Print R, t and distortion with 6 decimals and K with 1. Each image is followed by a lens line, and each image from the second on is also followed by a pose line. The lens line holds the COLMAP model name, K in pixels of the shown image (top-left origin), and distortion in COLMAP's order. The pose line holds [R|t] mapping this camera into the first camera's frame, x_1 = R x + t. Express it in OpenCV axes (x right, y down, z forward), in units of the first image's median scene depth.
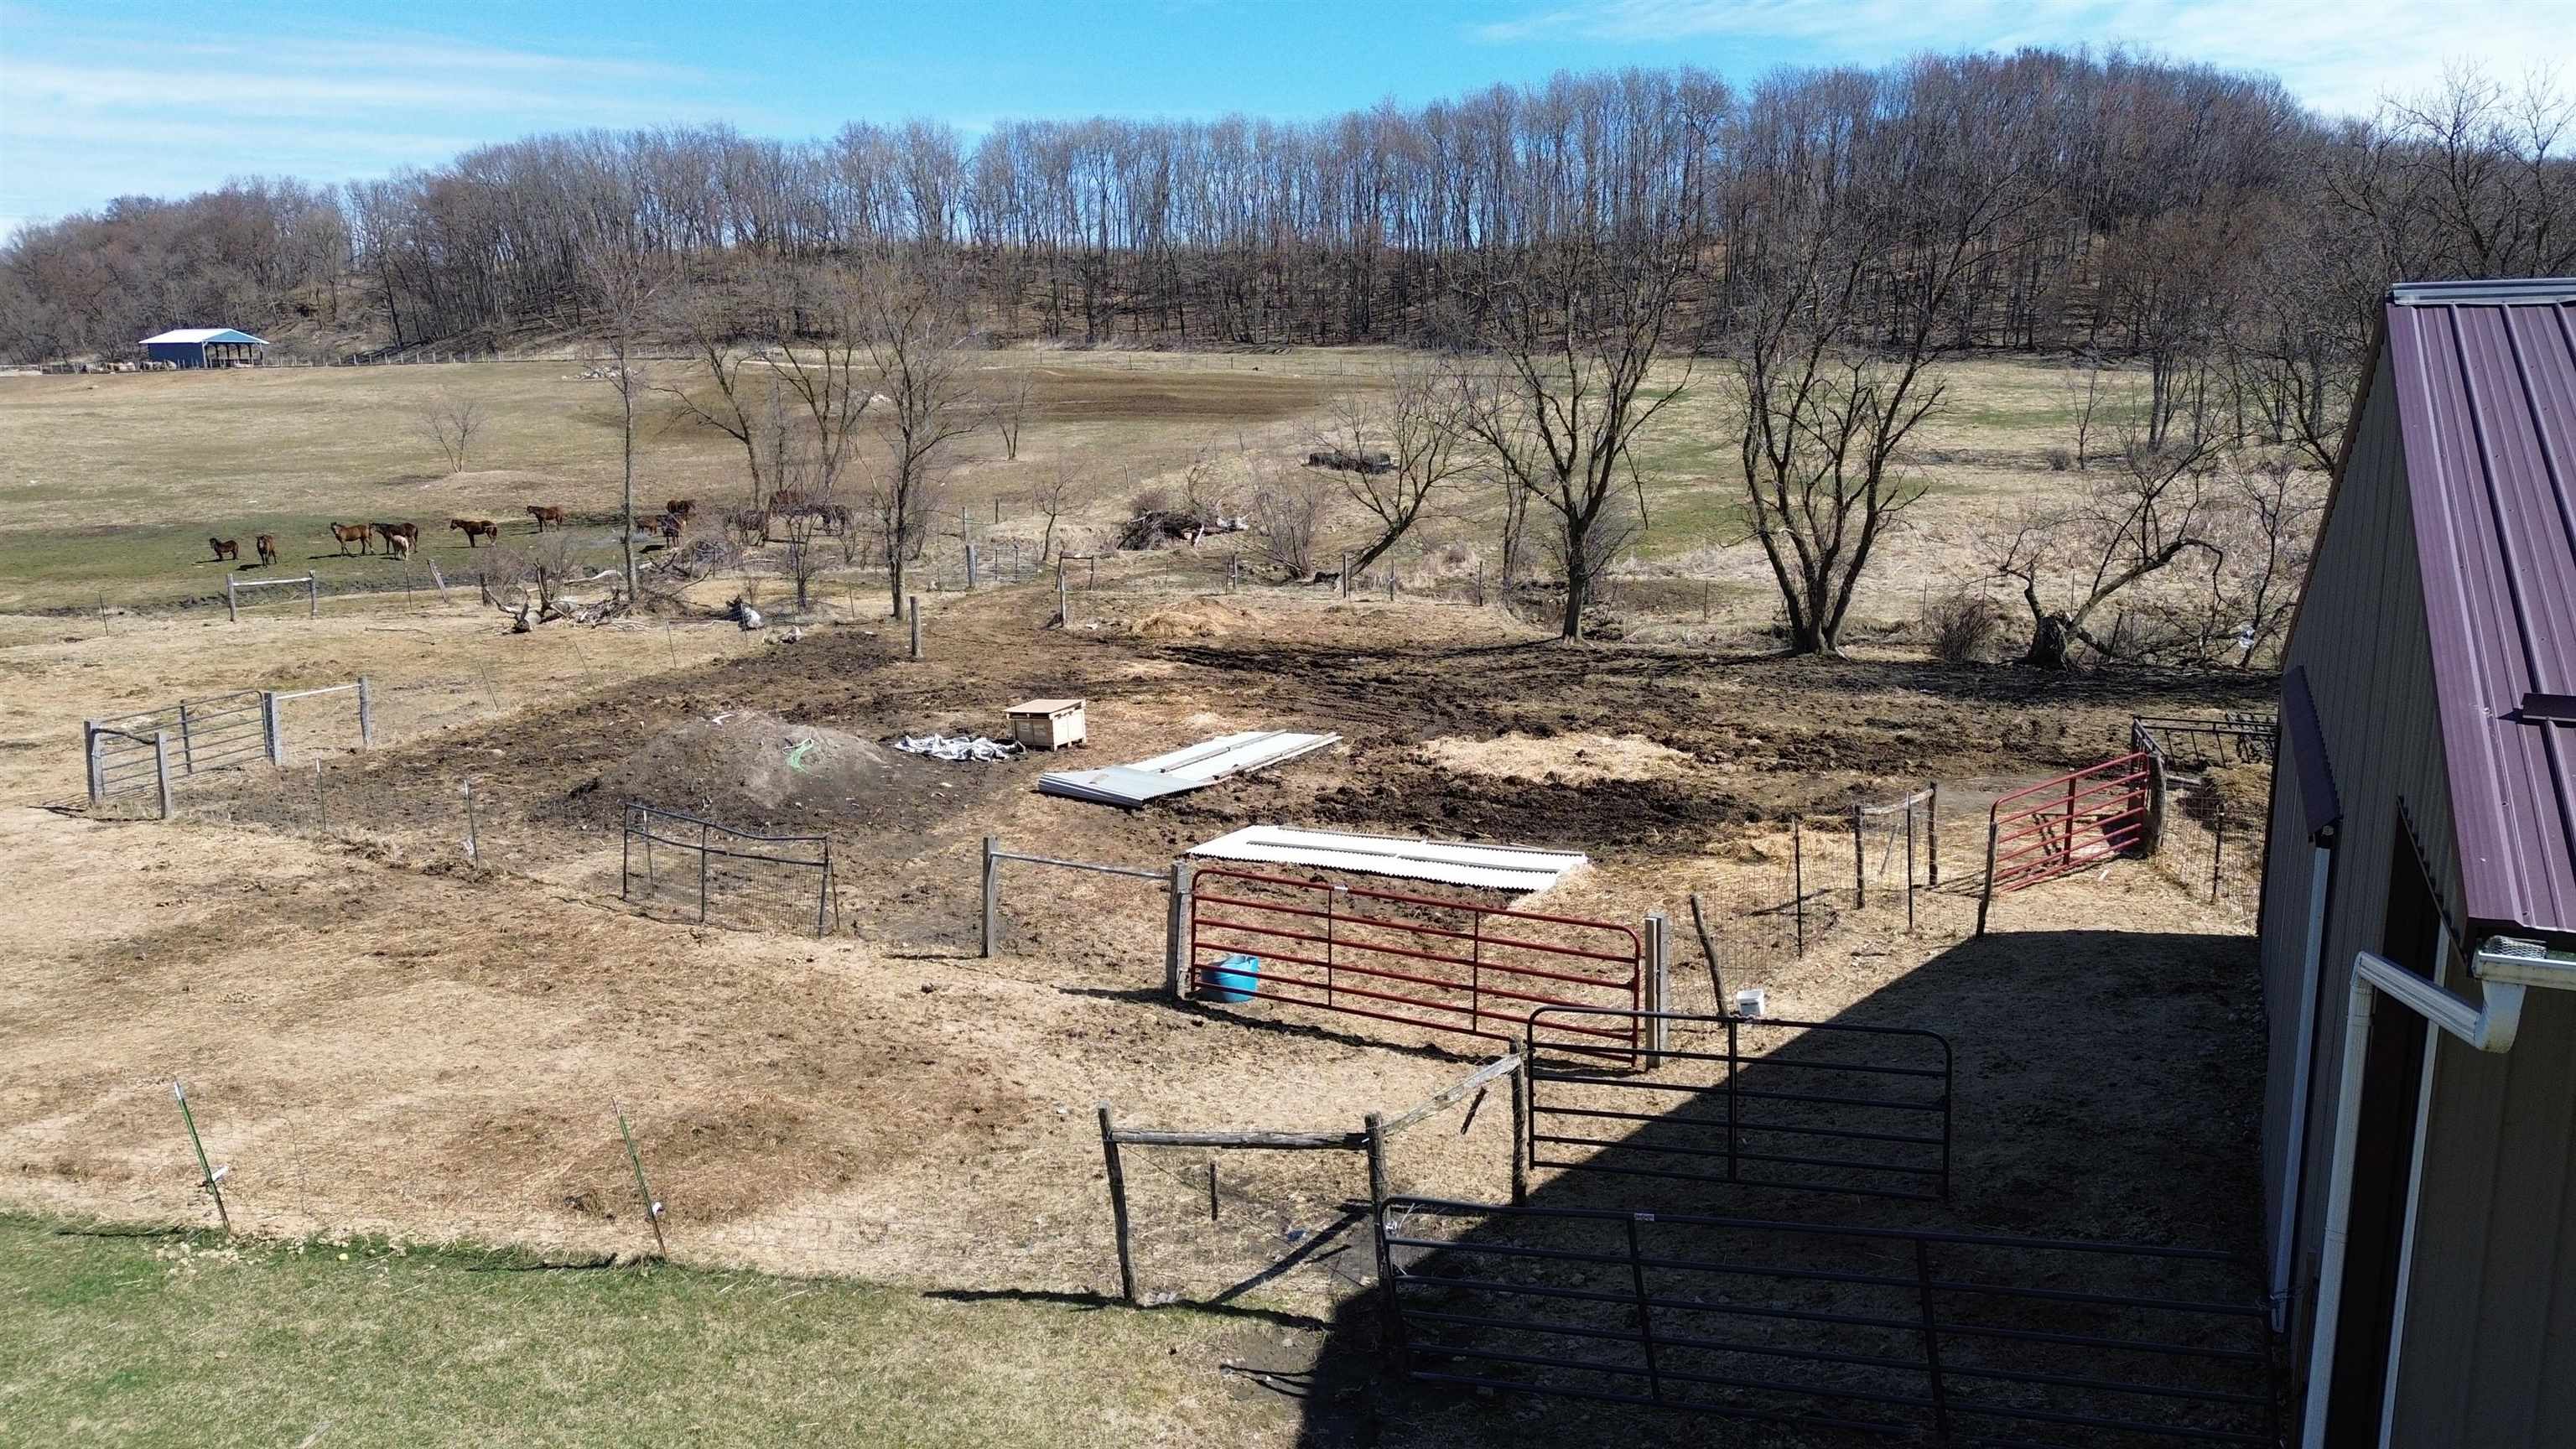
lens RADIAL K [[1815.0, 0, 1288.0], [0, 1815.0, 724.5], [0, 0, 1]] dist [0.082518, -0.080352]
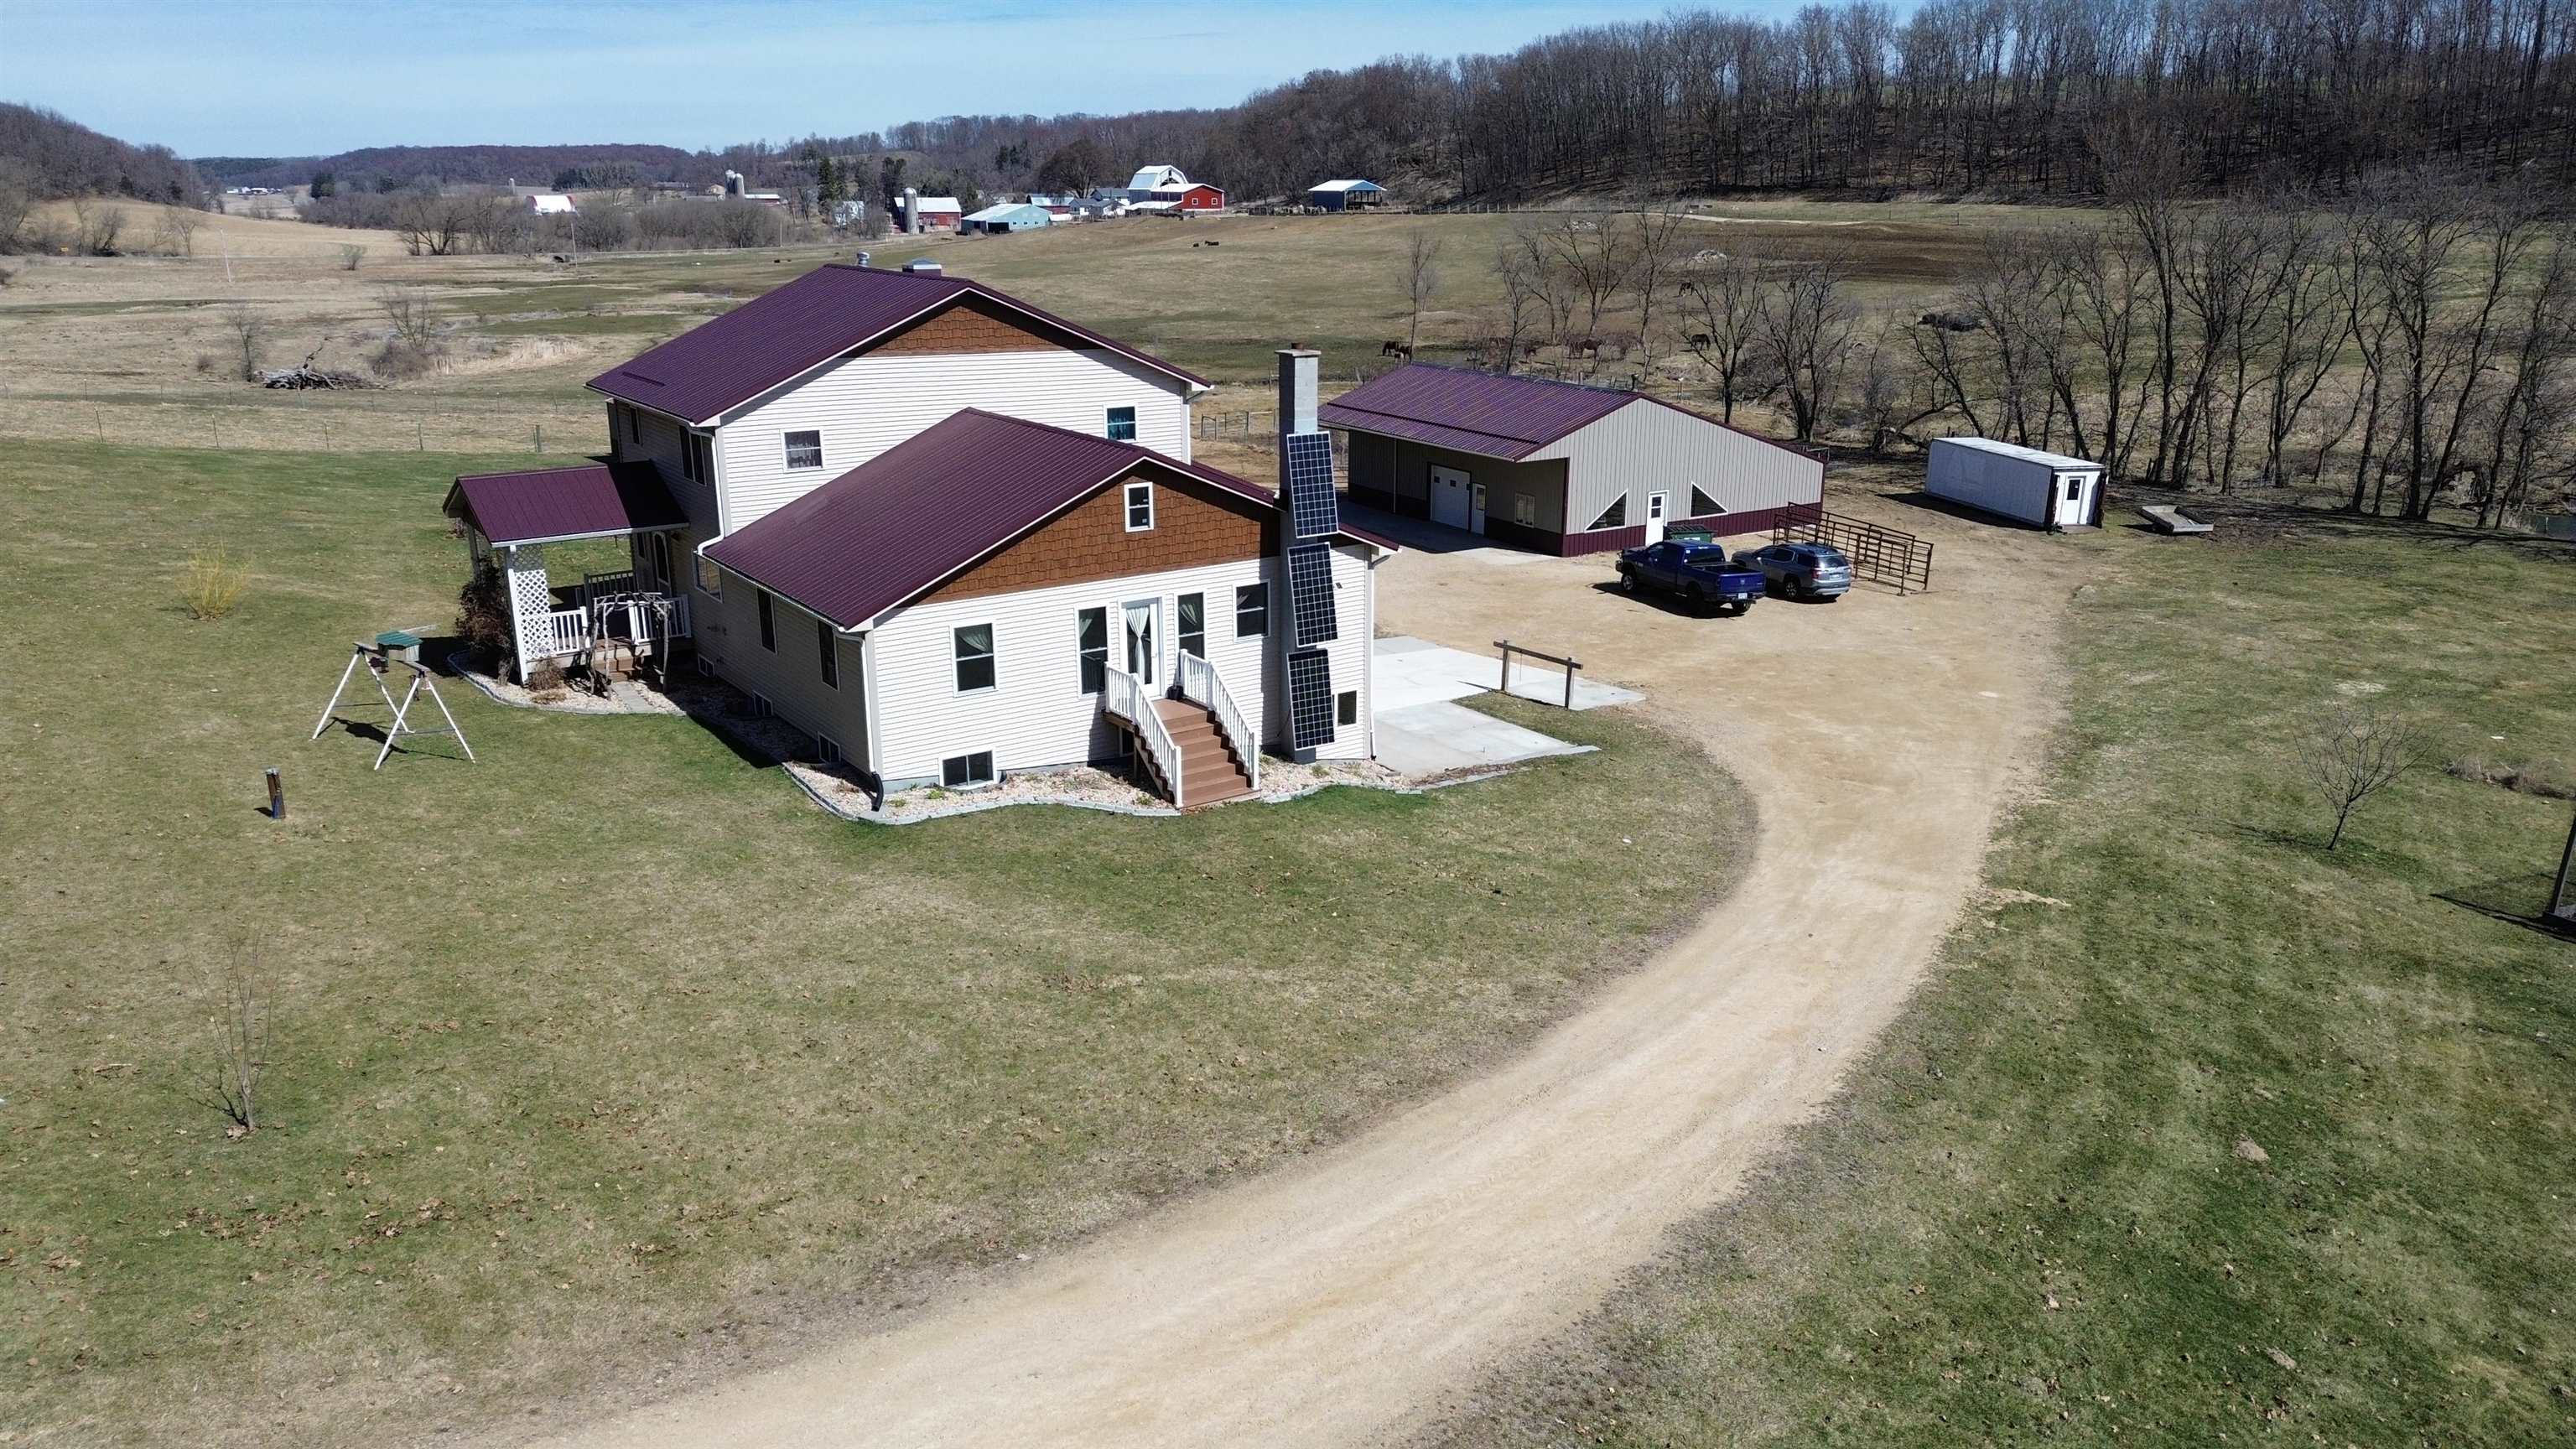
lens RADIAL K [[1815.0, 0, 1288.0], [0, 1815.0, 724.5], [0, 0, 1]] dist [0.082518, -0.080352]
pose [[0.840355, 0.152460, -0.520153, 0.328877], [-0.096117, 0.986334, 0.133815, 0.023371], [0.533446, -0.062456, 0.843525, -0.447214]]
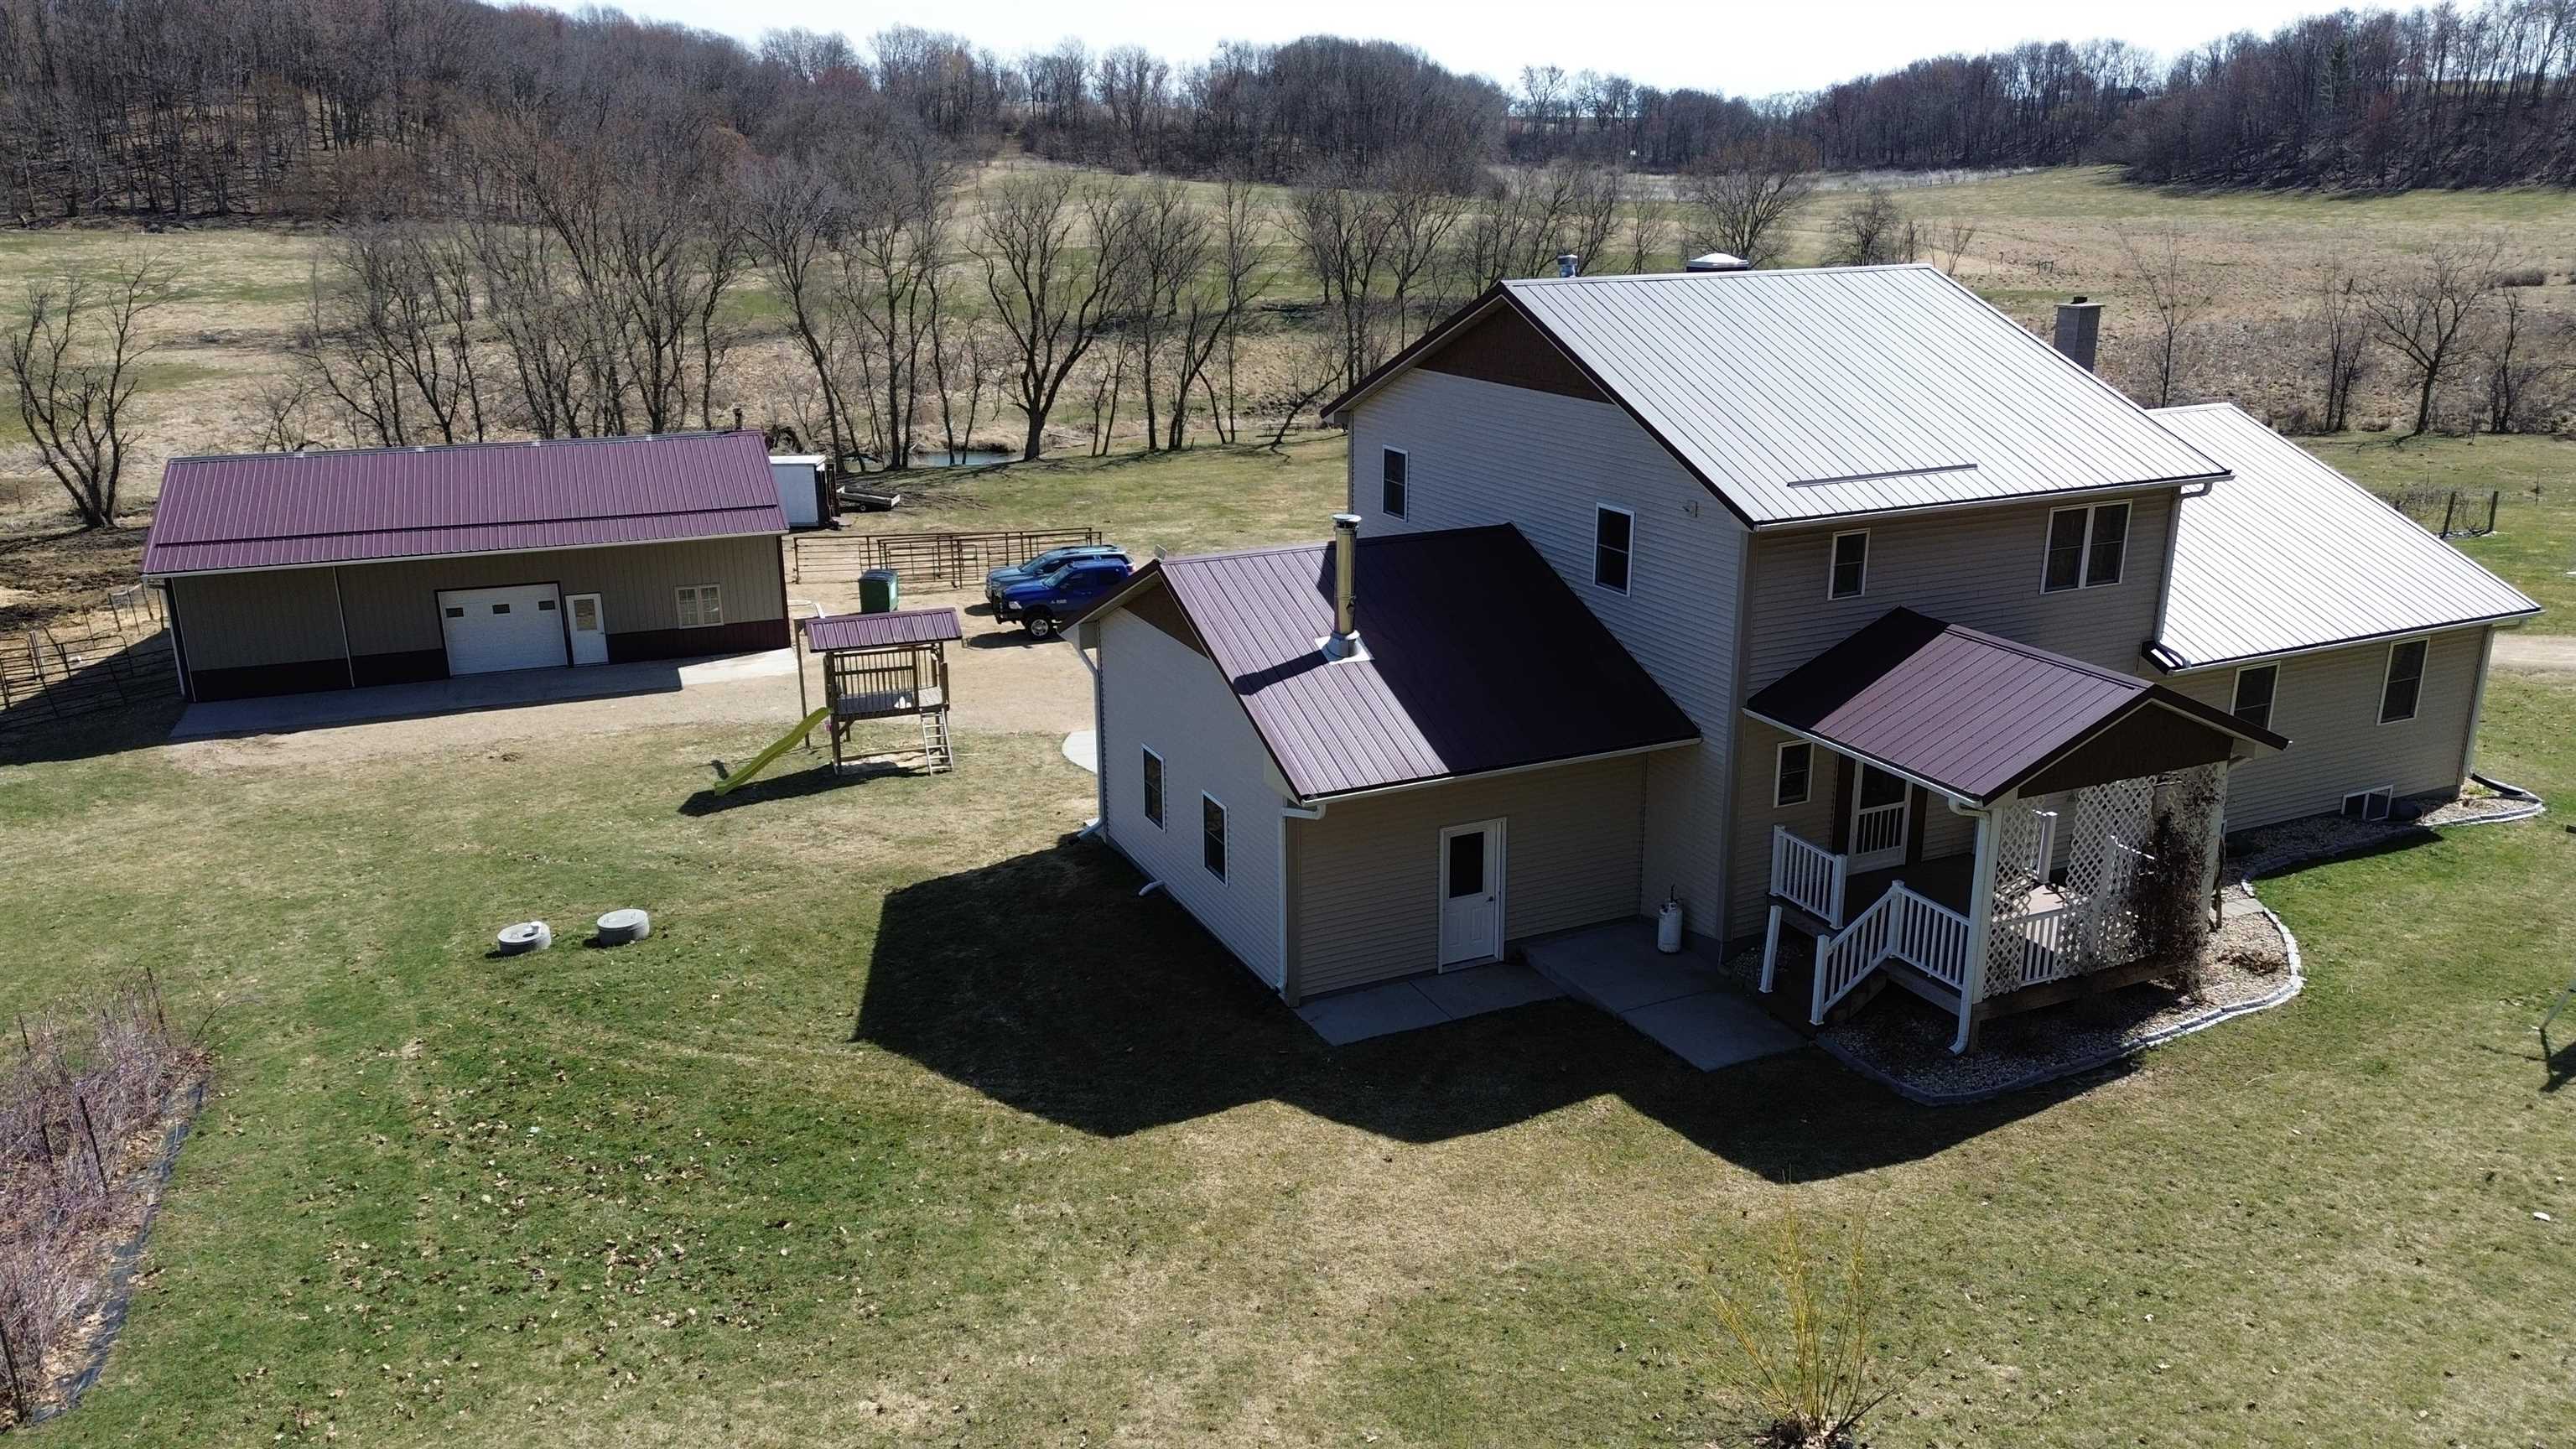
lens RADIAL K [[1815.0, 0, 1288.0], [0, 1815.0, 724.5], [0, 0, 1]] dist [0.082518, -0.080352]
pose [[0.674473, -0.217867, 0.705422, -0.074307], [0.143820, 0.975936, 0.163903, 0.005543], [-0.724156, -0.009095, 0.689576, -0.328790]]
